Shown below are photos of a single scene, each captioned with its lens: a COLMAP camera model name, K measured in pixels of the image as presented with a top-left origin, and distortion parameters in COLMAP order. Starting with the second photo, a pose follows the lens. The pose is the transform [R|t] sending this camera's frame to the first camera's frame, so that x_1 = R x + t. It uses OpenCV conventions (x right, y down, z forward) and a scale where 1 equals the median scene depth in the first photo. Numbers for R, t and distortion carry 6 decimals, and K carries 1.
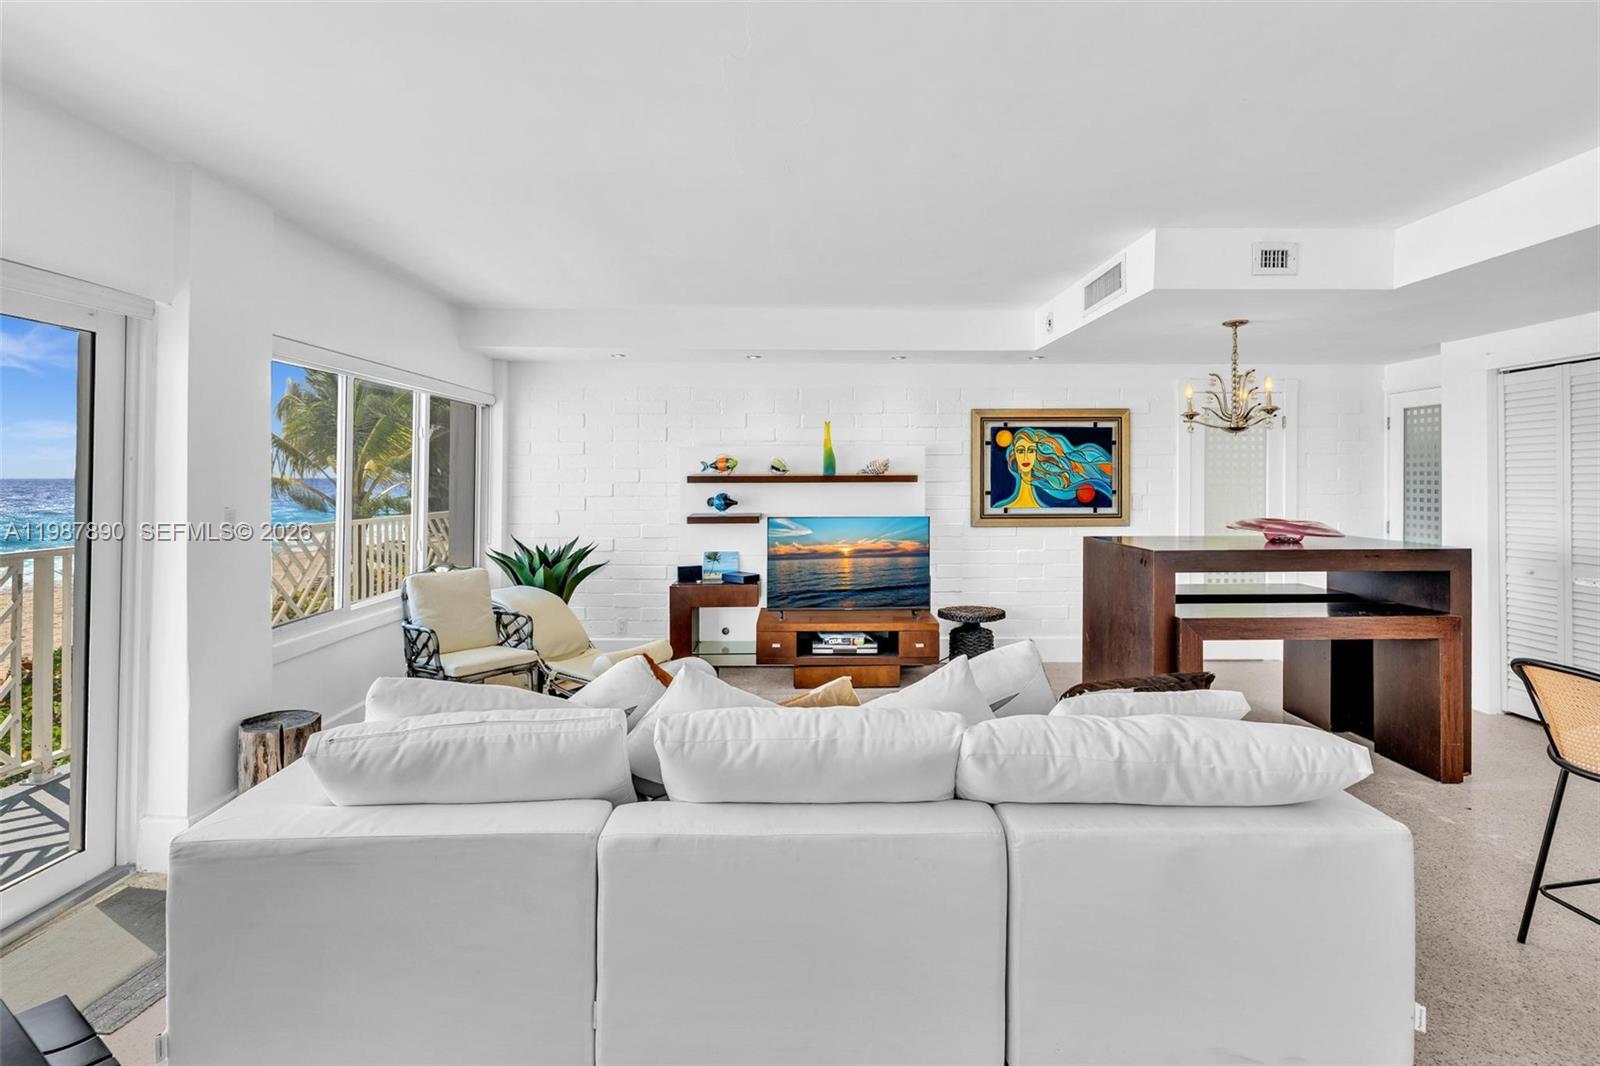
lens RADIAL K [[760.8, 0, 803.9], [0, 760.8, 476.7], [0, 0, 1]] dist [-0.004716, 0.000373]
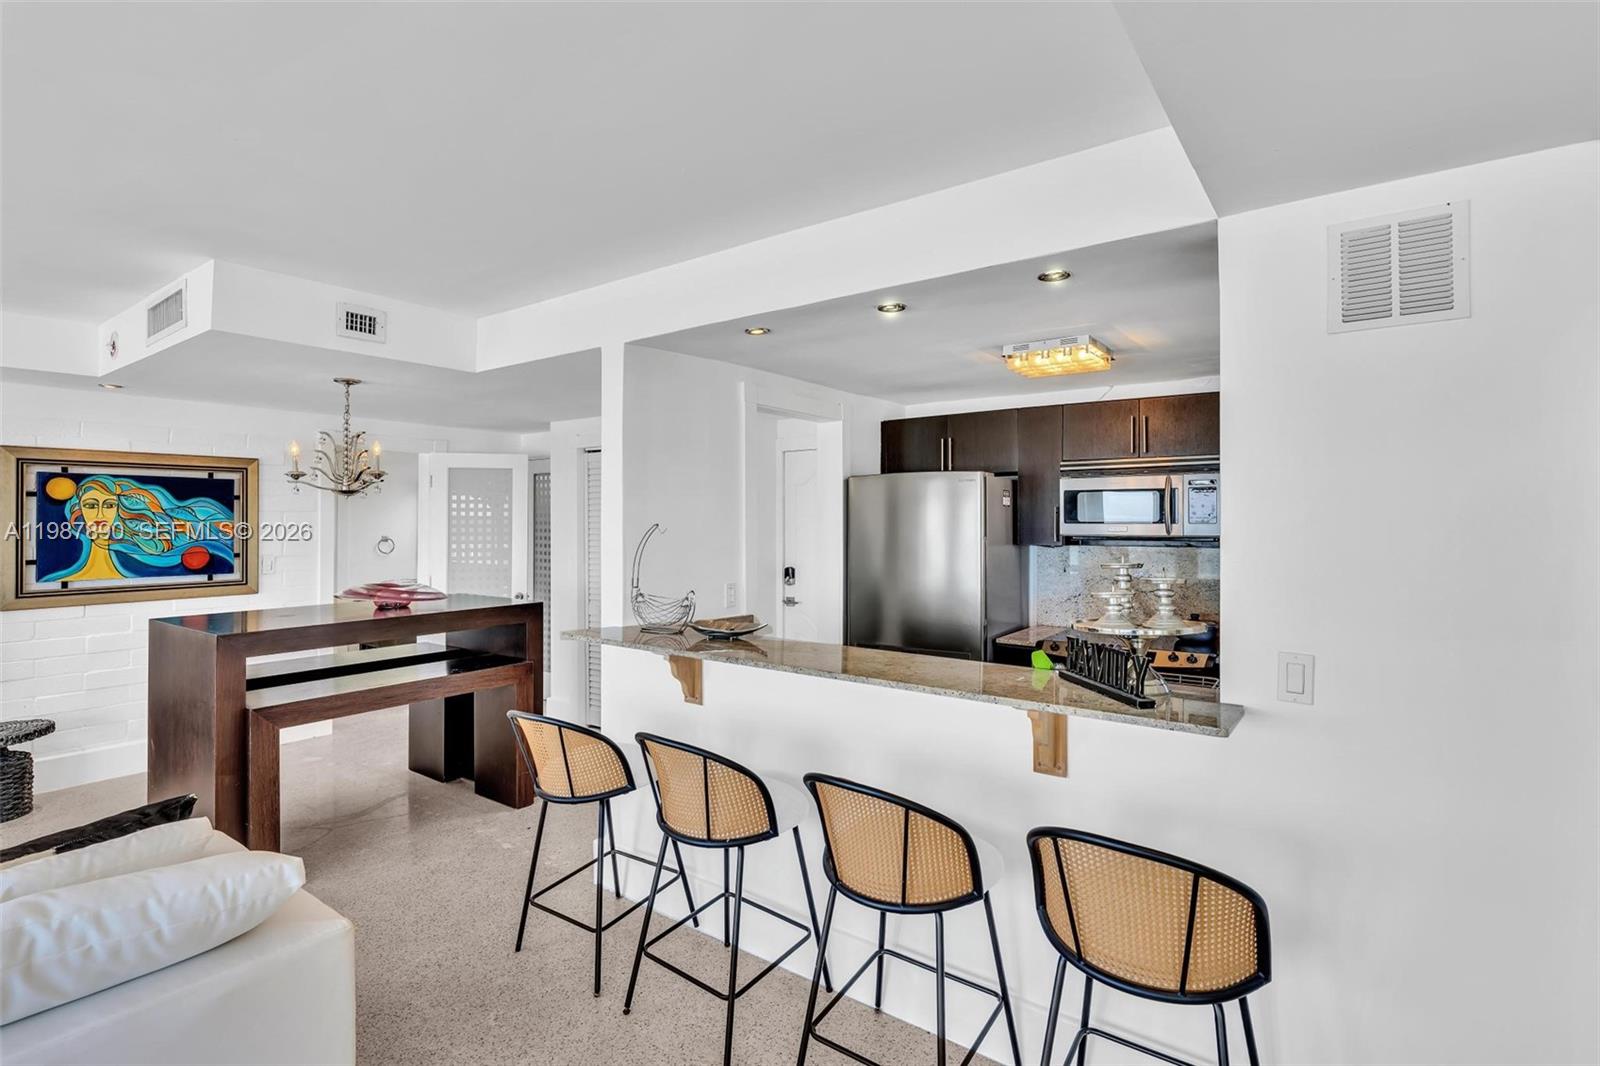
lens RADIAL K [[767.5, 0, 794.6], [0, 767.5, 518.2], [0, 0, 1]] dist [-0.001502, -0.000281]
pose [[0.609052, 0.003318, 0.793123, 0.145955], [-0.002586, 0.999994, -0.002198, -0.029312], [-0.793126, -0.000713, 0.609057, -0.034546]]
